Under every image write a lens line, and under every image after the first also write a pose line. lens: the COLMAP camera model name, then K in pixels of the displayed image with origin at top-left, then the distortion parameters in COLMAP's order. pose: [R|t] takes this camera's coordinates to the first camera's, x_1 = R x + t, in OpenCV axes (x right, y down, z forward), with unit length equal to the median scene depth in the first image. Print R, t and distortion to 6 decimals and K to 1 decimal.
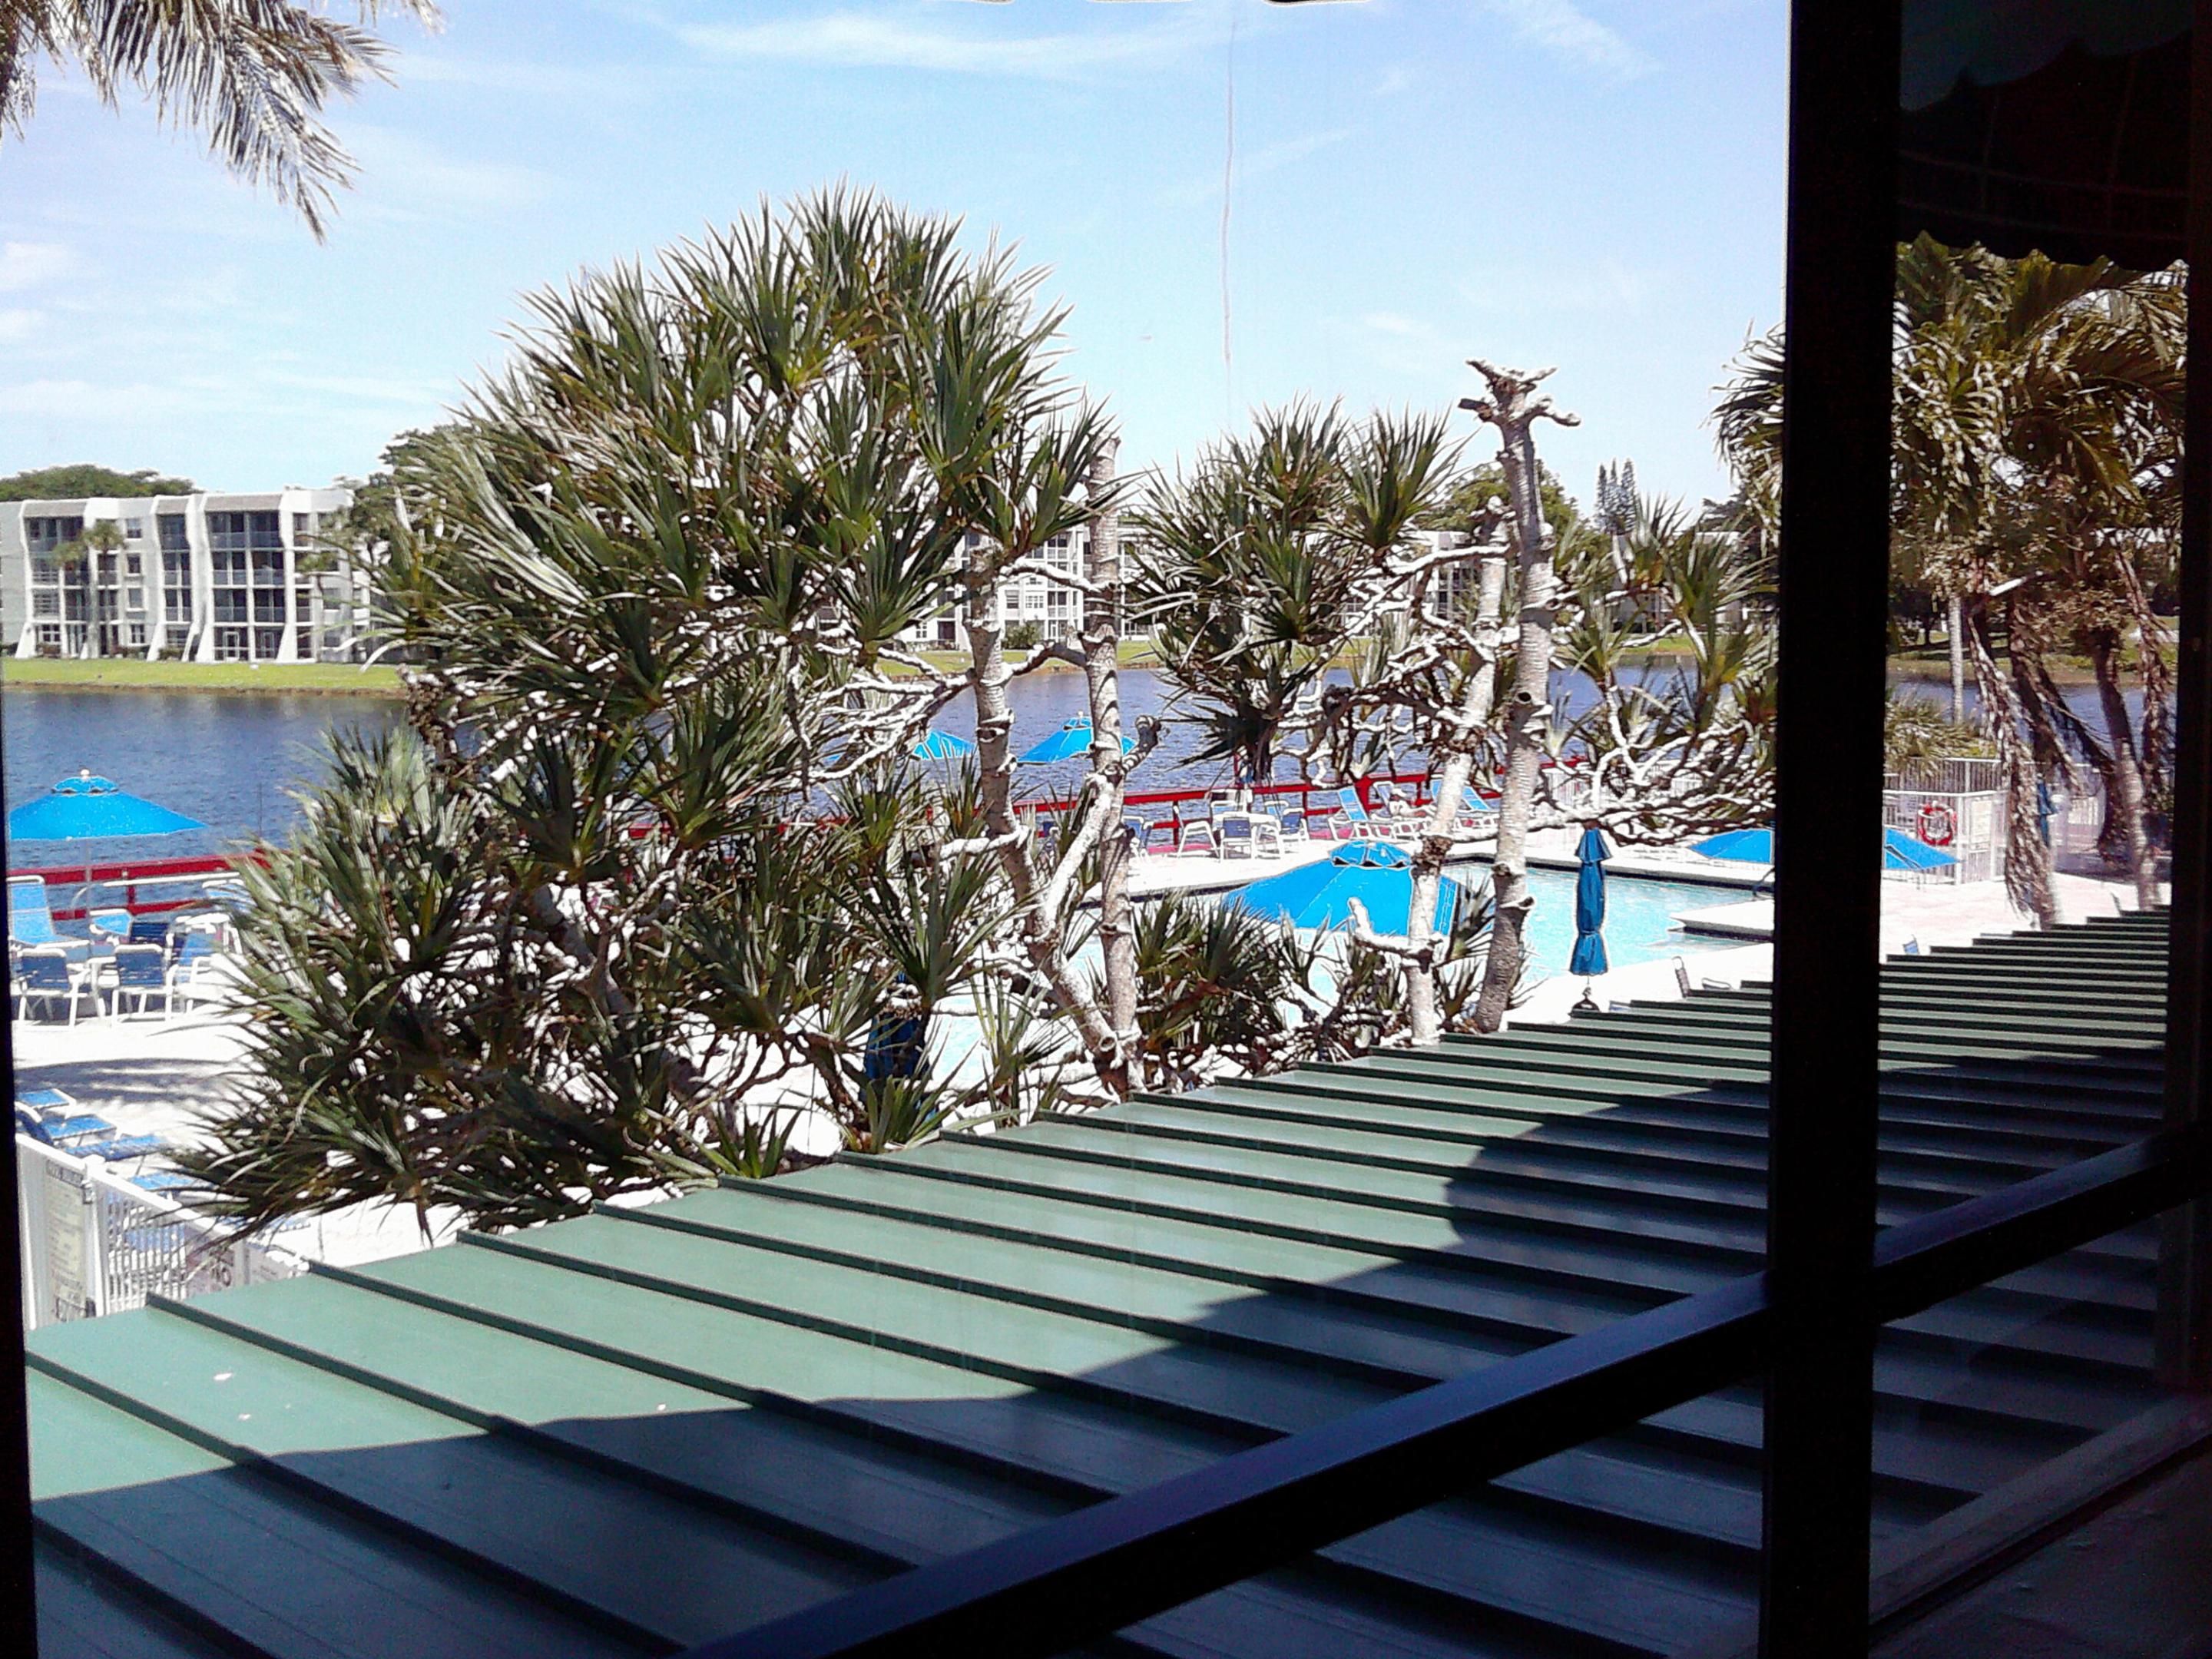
lens RADIAL K [[2366.3, 0, 1123.1], [0, 2366.3, 795.1], [0, 0, 1]] dist [0.142677, -0.424324]
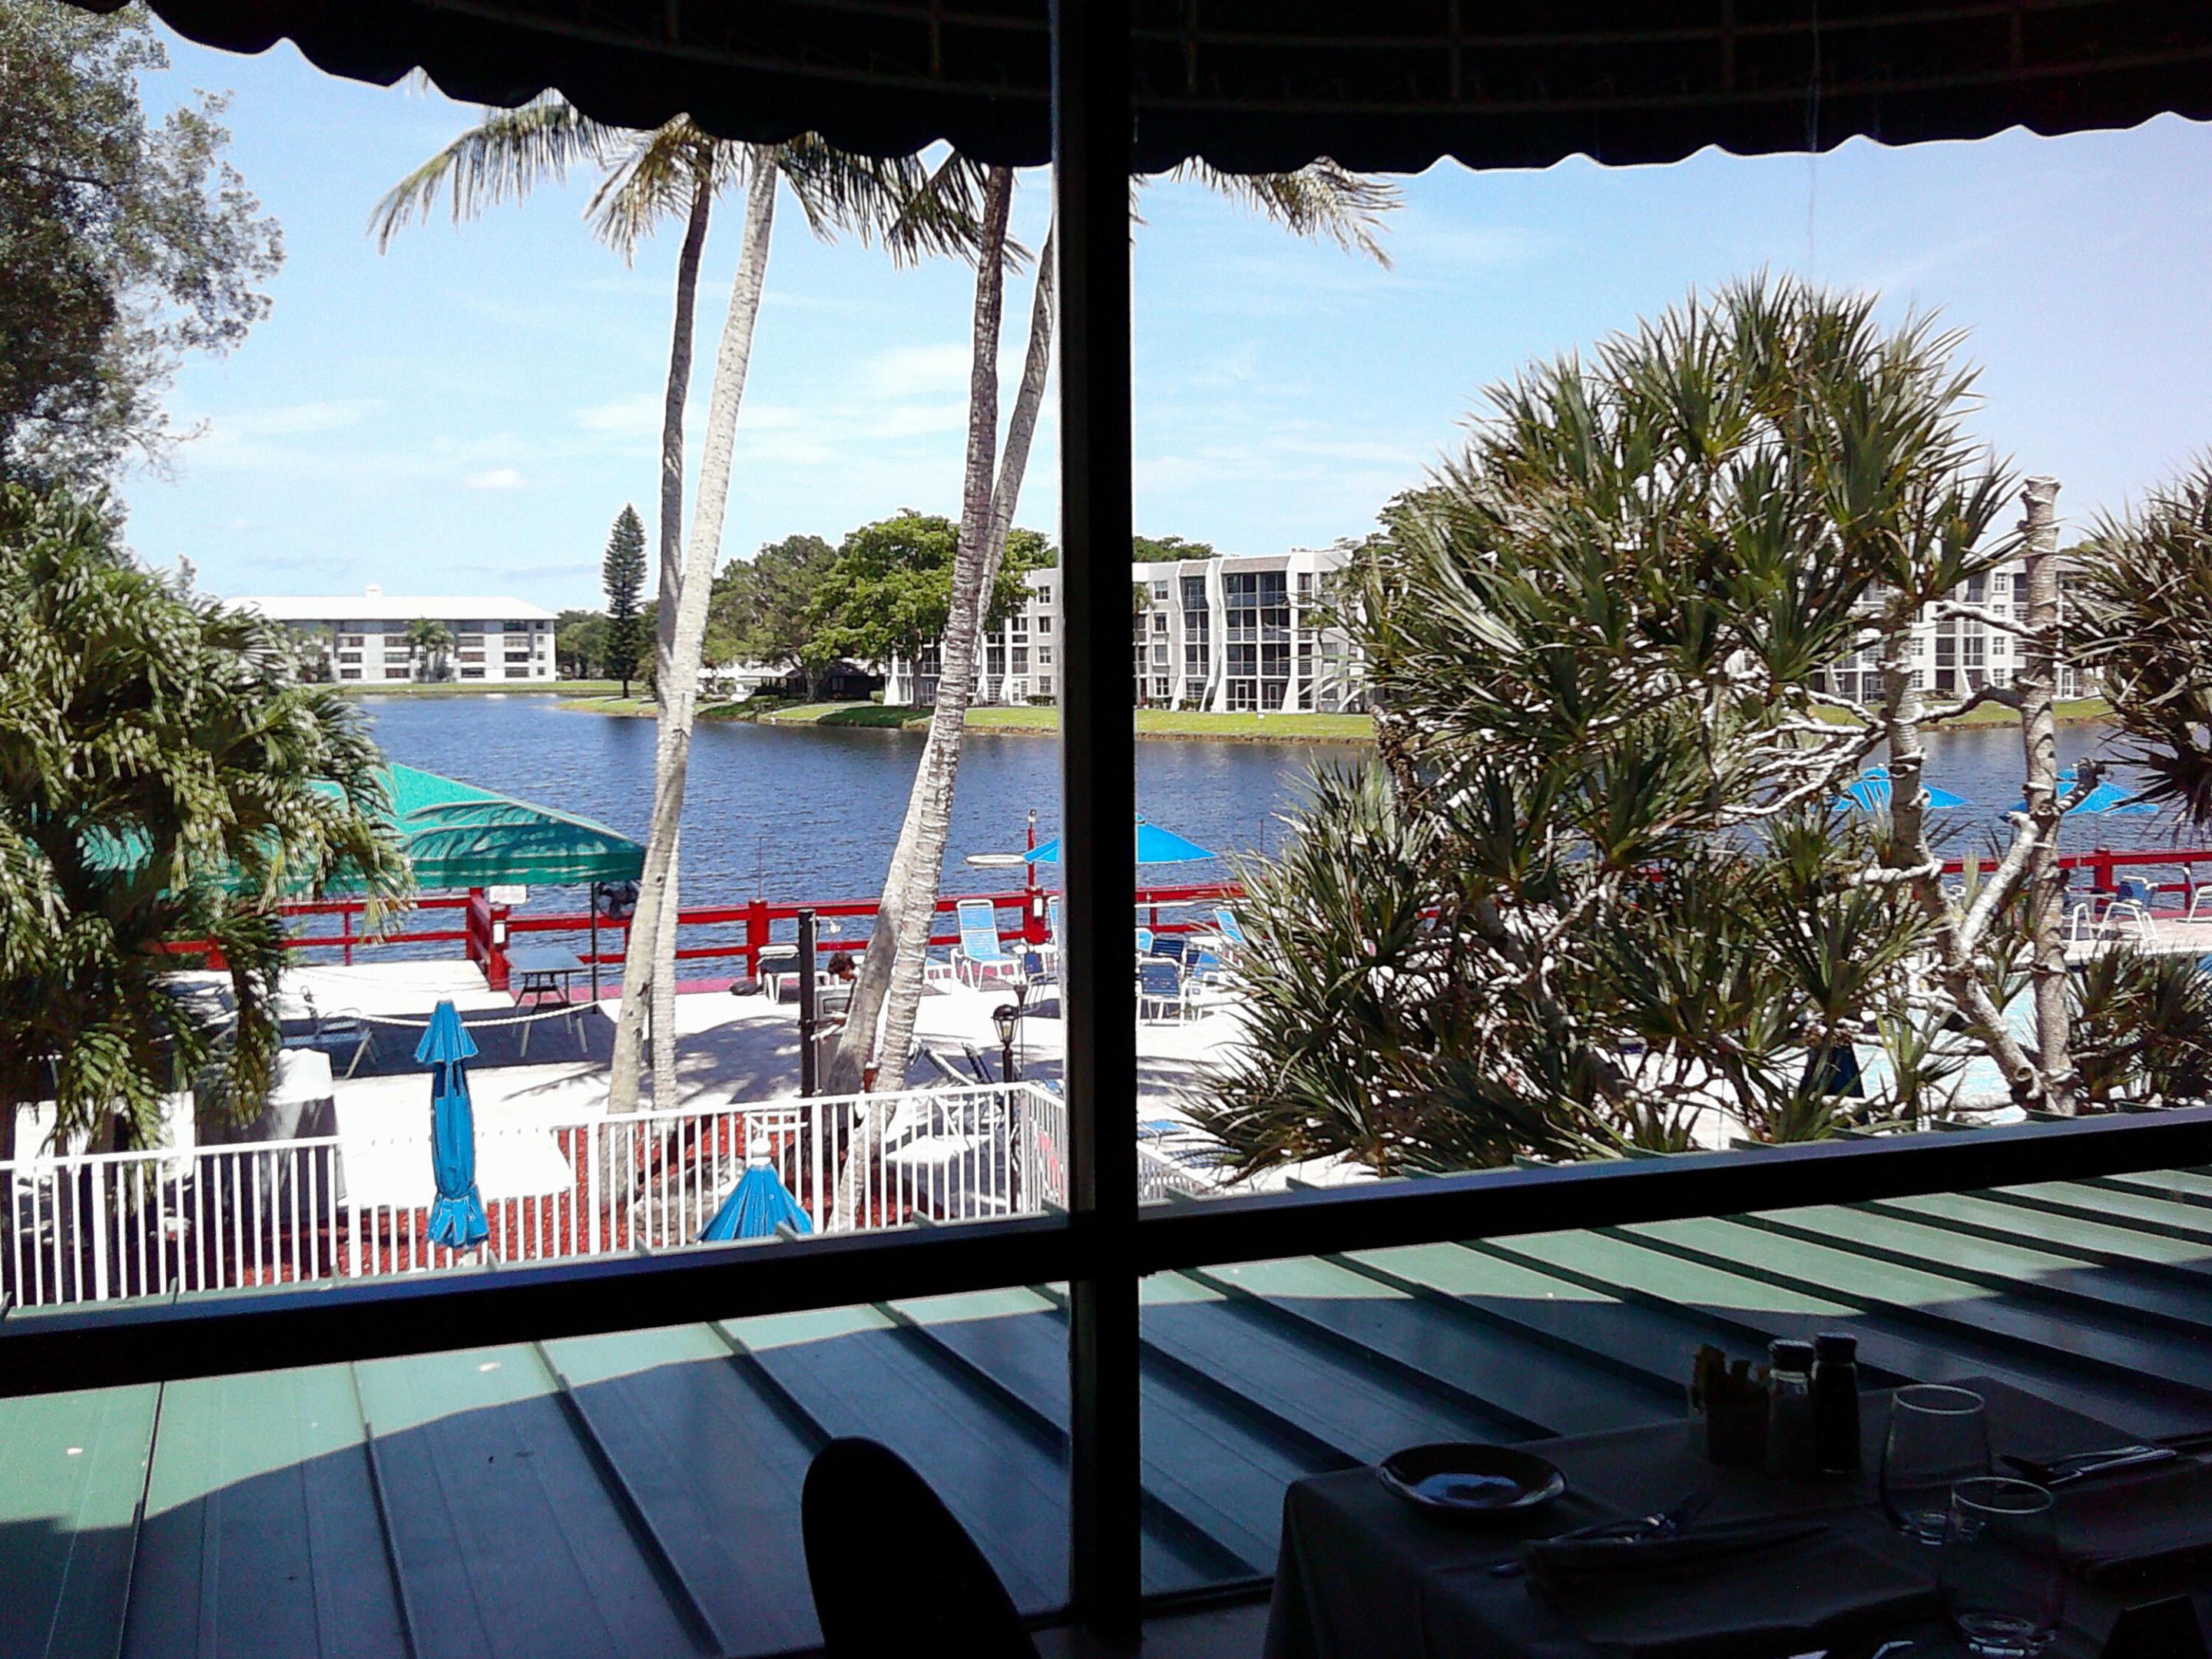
lens RADIAL K [[2366.3, 0, 1123.1], [0, 2366.3, 795.1], [0, 0, 1]] dist [0.142677, -0.424324]
pose [[0.918710, 0.015675, -0.394623, 0.042908], [-0.023887, 0.999588, -0.015907, 0.009951], [0.394211, 0.024040, 0.918706, -0.112326]]
